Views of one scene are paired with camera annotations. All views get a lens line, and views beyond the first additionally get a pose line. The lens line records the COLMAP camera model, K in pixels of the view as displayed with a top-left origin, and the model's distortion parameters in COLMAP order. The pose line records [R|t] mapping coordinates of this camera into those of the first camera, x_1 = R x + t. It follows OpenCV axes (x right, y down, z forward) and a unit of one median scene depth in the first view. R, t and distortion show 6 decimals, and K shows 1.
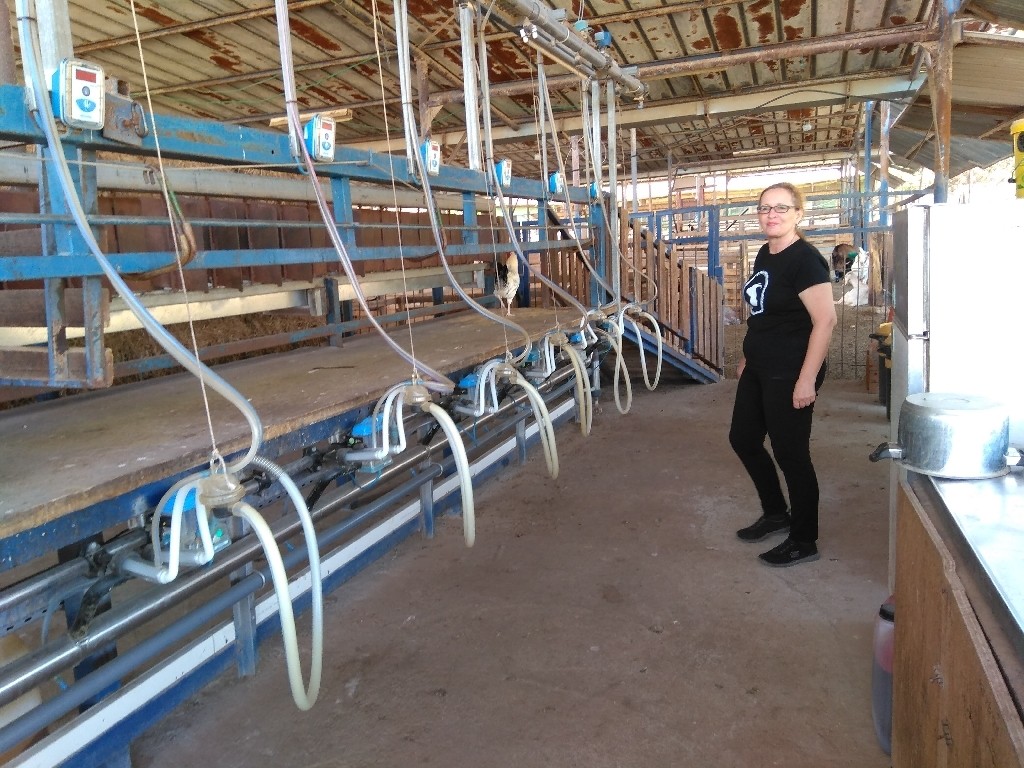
lens RADIAL K [[800.4, 0, 513.4], [0, 800.4, 385.4], [0, 0, 1]] dist [0.066633, -0.119387]
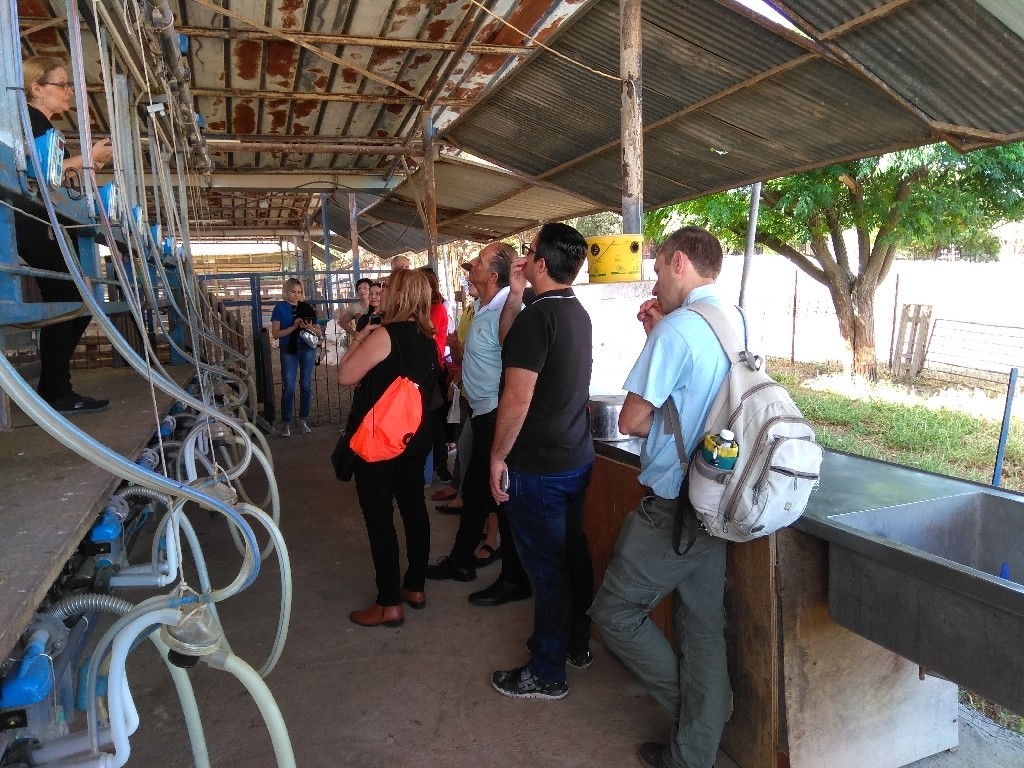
lens RADIAL K [[800.4, 0, 514.0], [0, 800.4, 385.1], [0, 0, 1]] dist [0.066633, -0.119387]
pose [[0.774930, -0.041840, 0.630660, -0.152516], [0.094518, 0.994258, -0.050179, 0.013391], [-0.624939, 0.098494, 0.774435, -0.048087]]
